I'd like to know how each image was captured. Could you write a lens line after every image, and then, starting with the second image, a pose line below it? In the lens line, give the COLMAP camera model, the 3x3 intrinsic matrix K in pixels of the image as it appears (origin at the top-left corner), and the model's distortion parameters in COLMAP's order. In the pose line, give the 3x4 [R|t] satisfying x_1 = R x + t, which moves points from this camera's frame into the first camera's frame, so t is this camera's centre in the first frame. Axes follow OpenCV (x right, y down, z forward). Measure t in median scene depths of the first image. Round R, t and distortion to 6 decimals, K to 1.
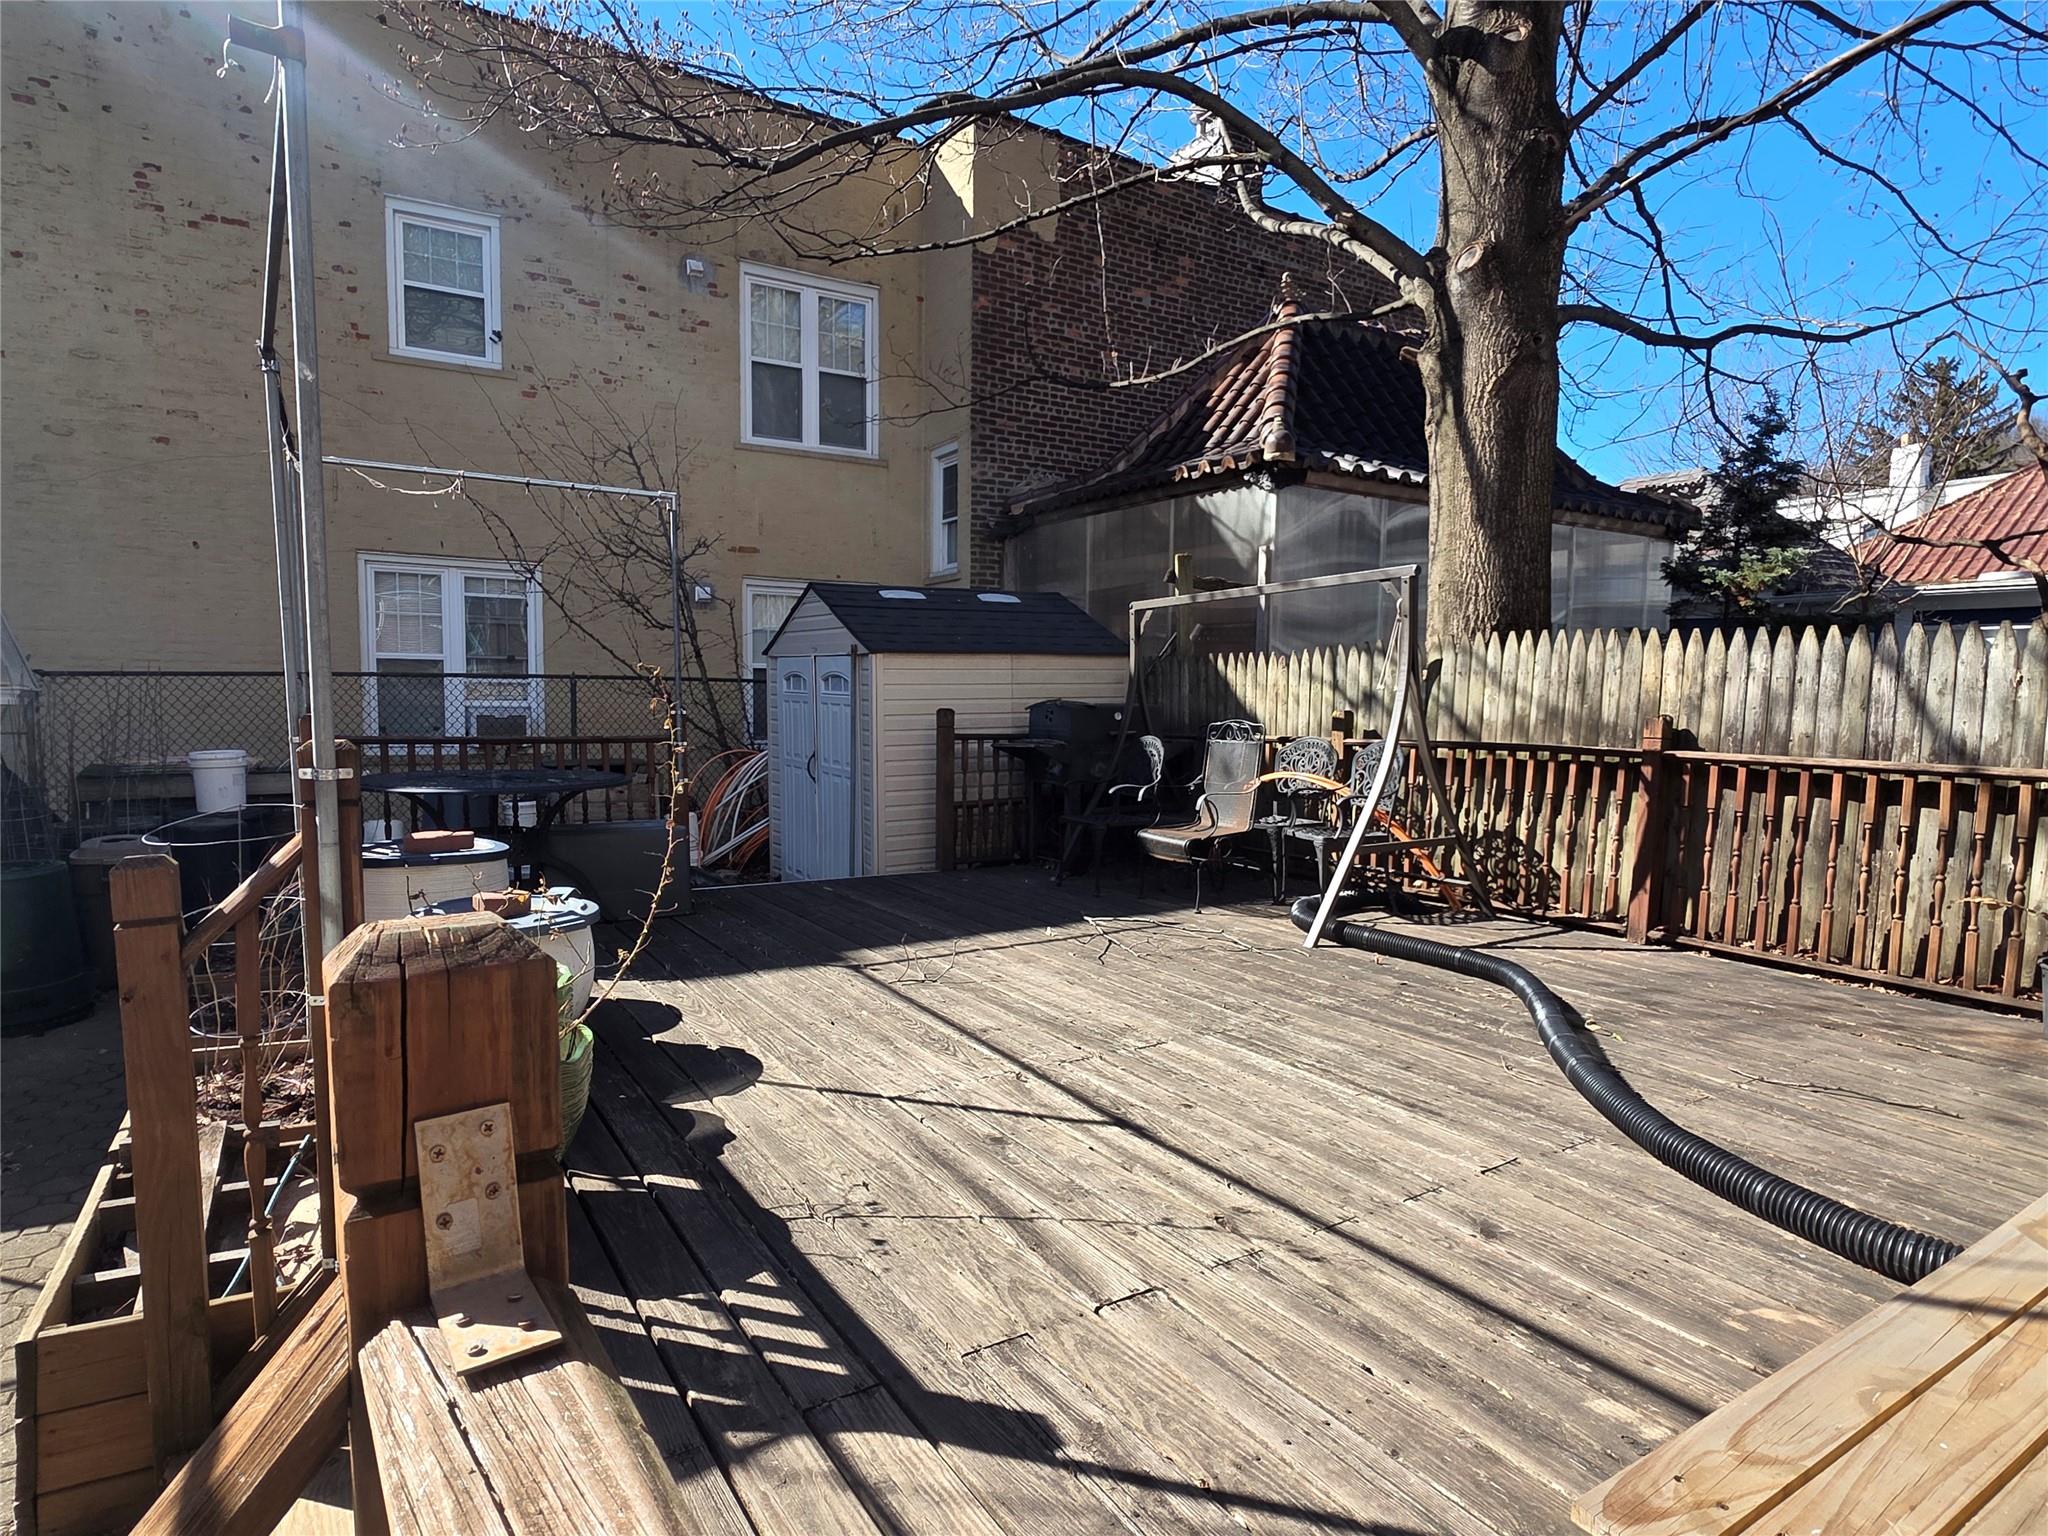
lens RADIAL K [[1135.8, 0, 1026.8], [0, 1135.8, 781.5], [0, 0, 1]] dist [0.007227, -0.001240]
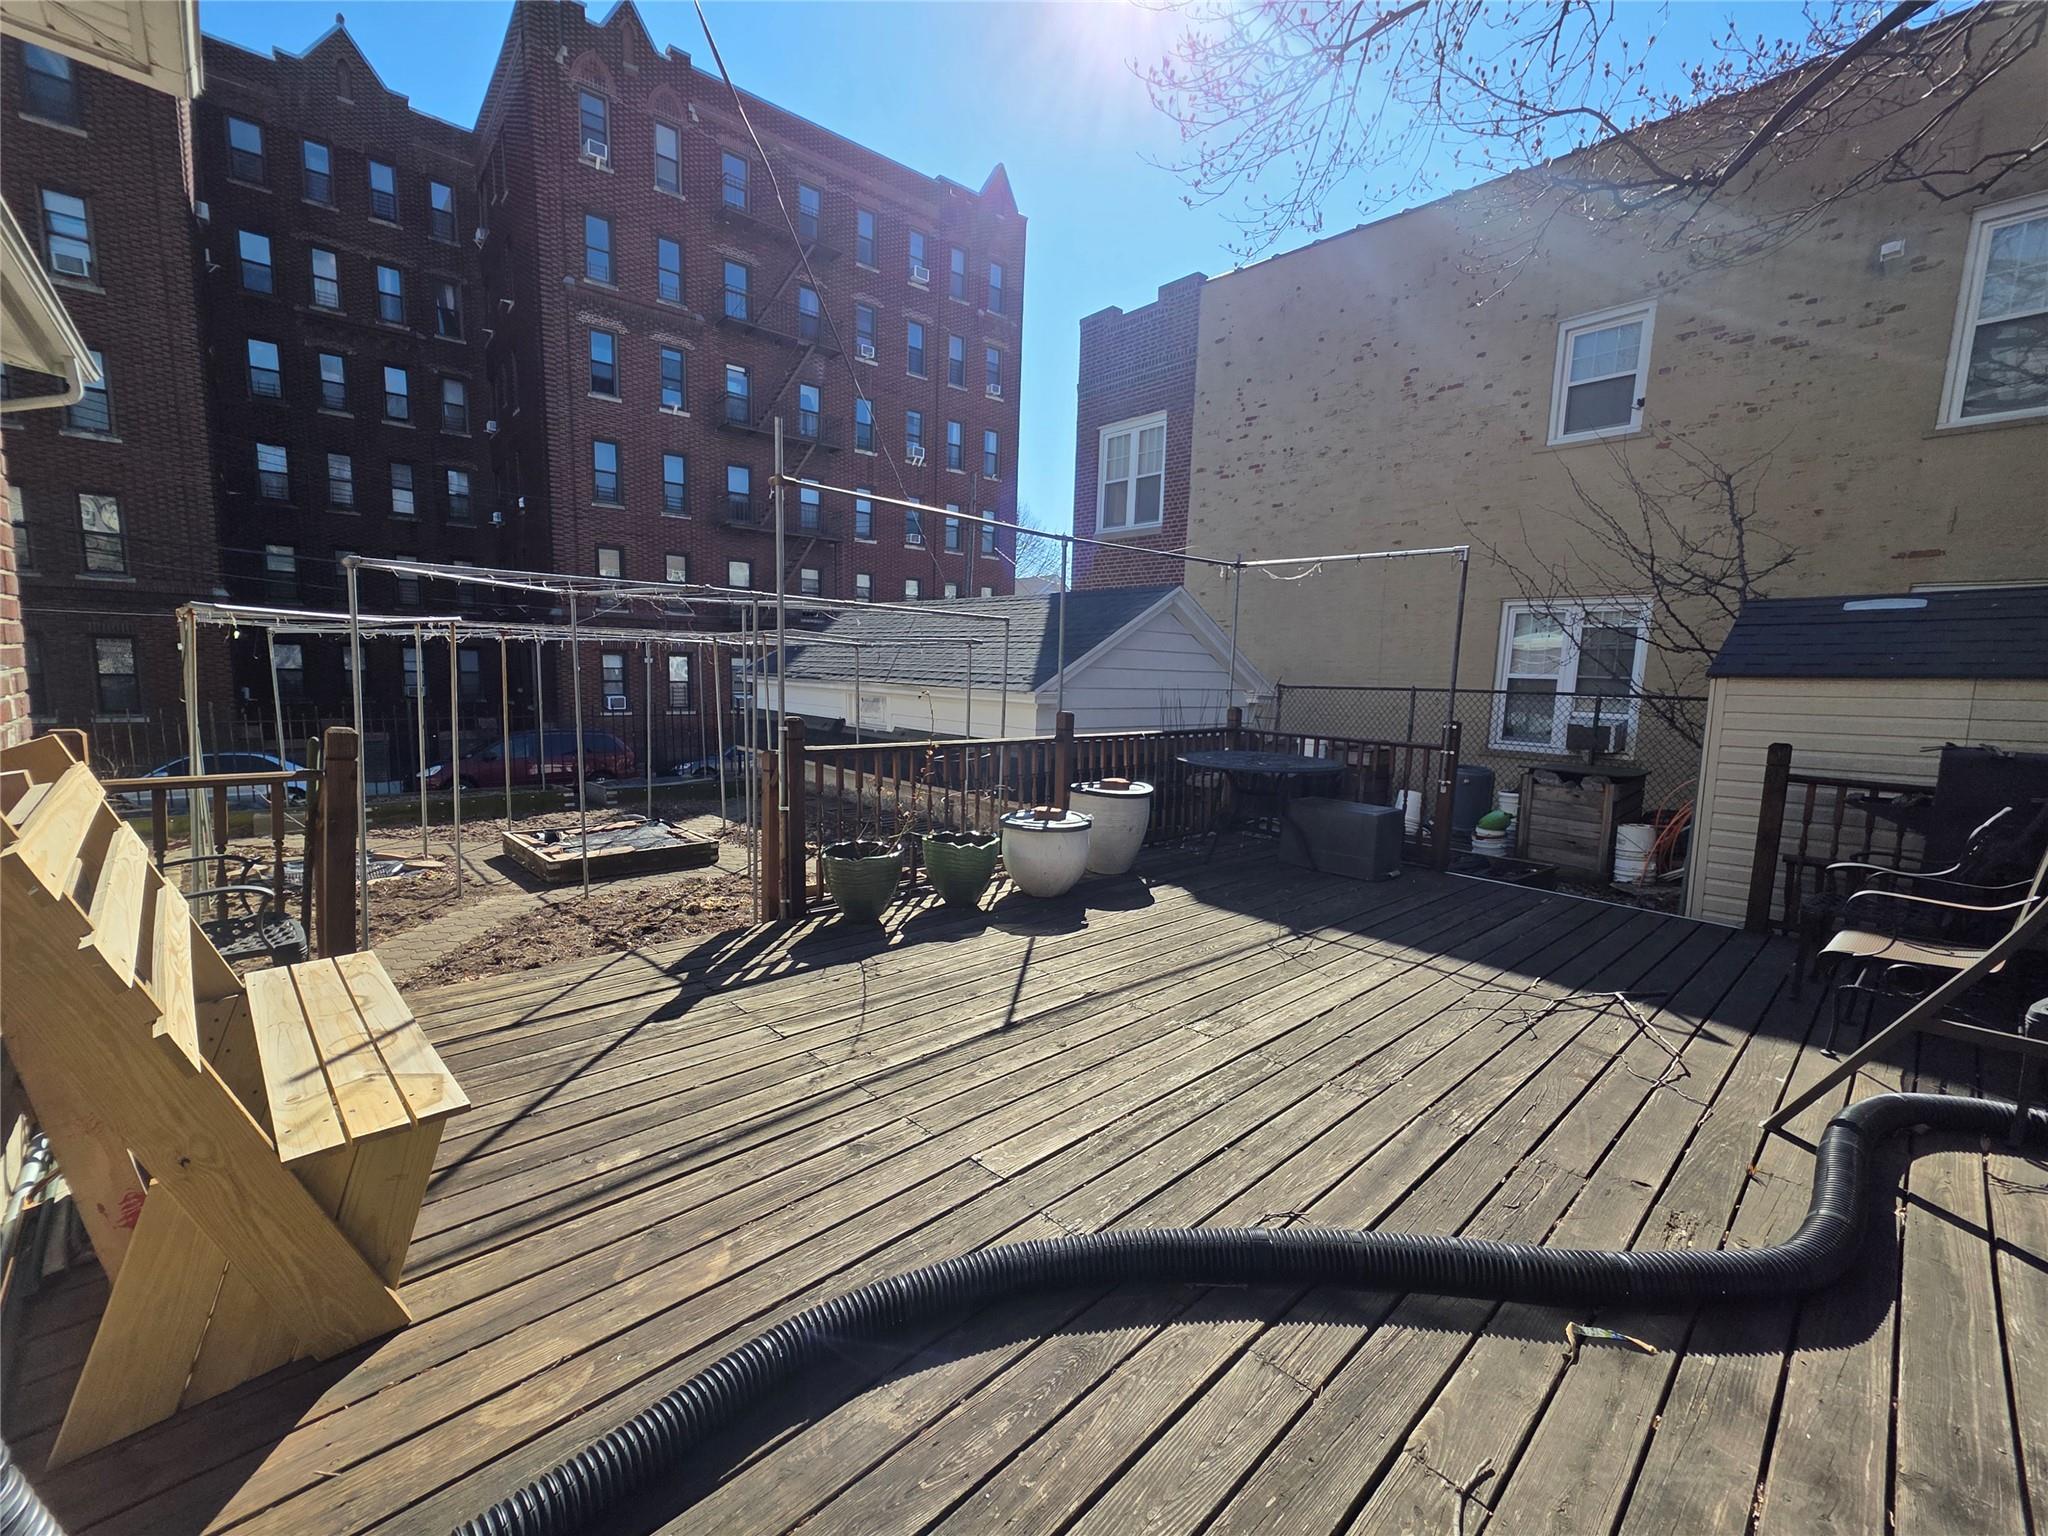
lens RADIAL K [[855.8, 0, 1016.2], [0, 855.8, 778.3], [0, 0, 1]] dist [0.004855, 0.000009]
pose [[0.194599, 0.119603, -0.973564, 0.414285], [-0.102622, 0.989574, 0.101057, -0.041990], [0.975500, 0.080243, 0.204844, 0.291534]]
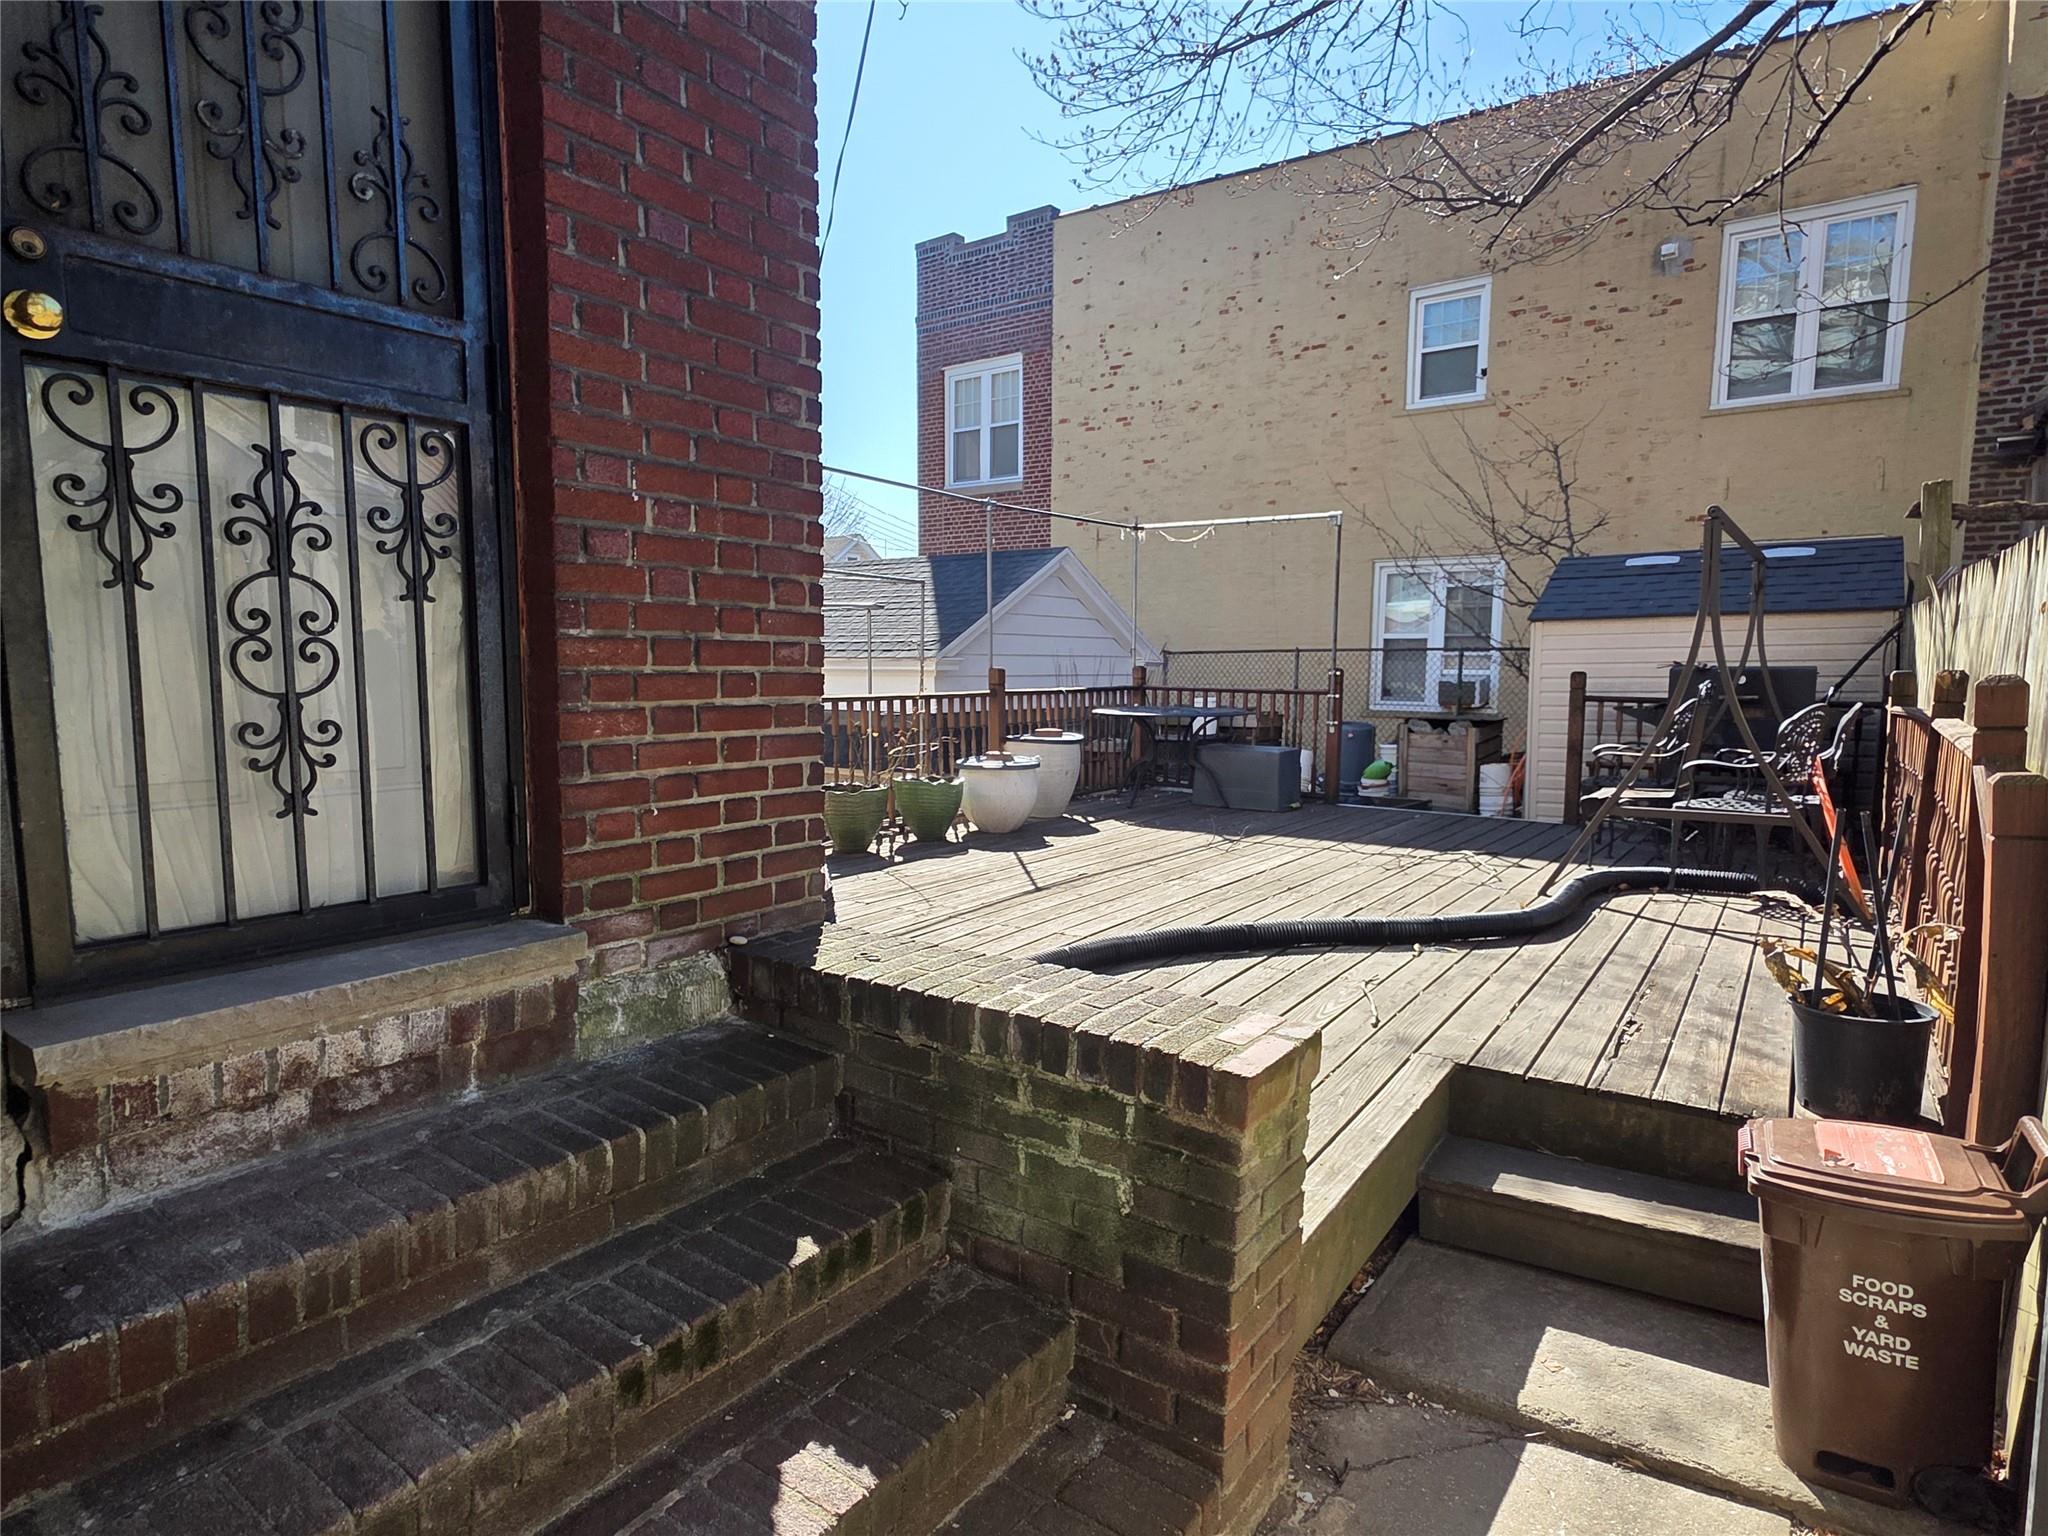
lens RADIAL K [[1135.8, 0, 1026.8], [0, 1135.8, 781.5], [0, 0, 1]] dist [0.007227, -0.001240]
pose [[0.394406, 0.087800, -0.914732, 0.659584], [-0.071288, 0.995349, 0.064801, 0.005481], [0.916167, 0.039651, 0.398831, 0.097713]]
